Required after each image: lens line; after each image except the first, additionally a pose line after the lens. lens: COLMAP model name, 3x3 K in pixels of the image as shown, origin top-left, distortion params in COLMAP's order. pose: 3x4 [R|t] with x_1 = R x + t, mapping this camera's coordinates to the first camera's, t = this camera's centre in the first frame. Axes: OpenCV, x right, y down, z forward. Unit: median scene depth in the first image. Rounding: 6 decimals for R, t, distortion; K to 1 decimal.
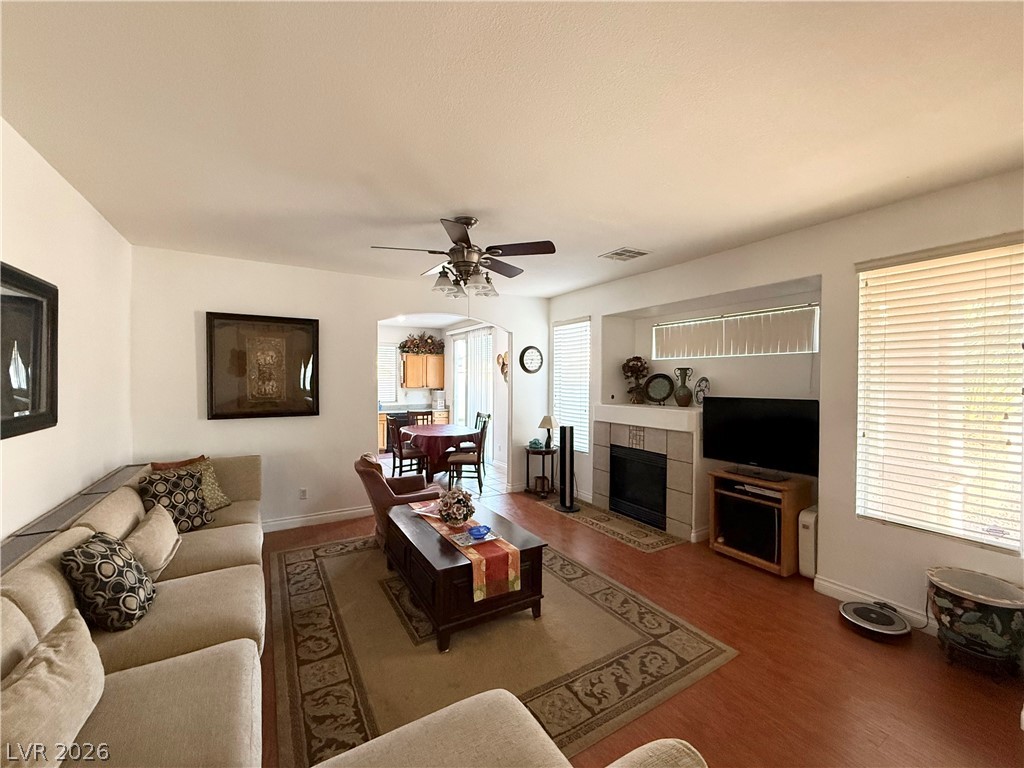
lens RADIAL K [[408.6, 0, 511.0], [0, 408.6, 379.0], [0, 0, 1]] dist [-0.002022, -0.000207]
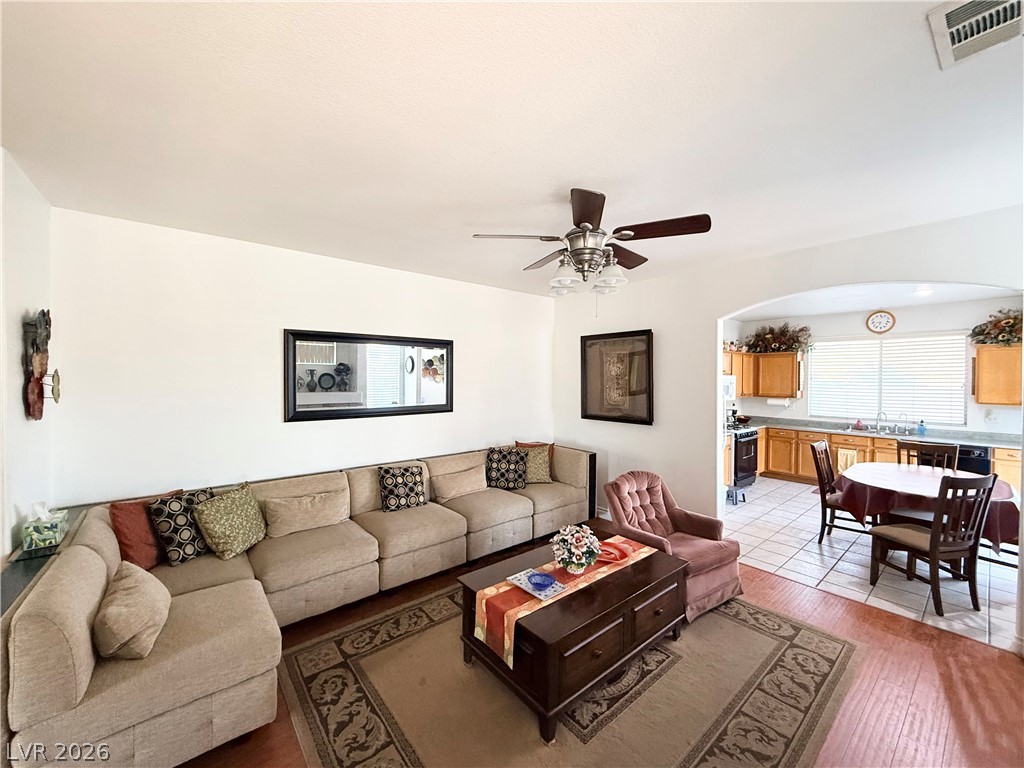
lens RADIAL K [[408.6, 0, 513.2], [0, 408.6, 385.0], [0, 0, 1]] dist [-0.002022, -0.000207]
pose [[0.152611, 0.006458, -0.988265, 0.502921], [-0.002437, 0.999978, 0.006158, -0.014717], [0.988283, 0.001469, 0.152623, 0.572711]]
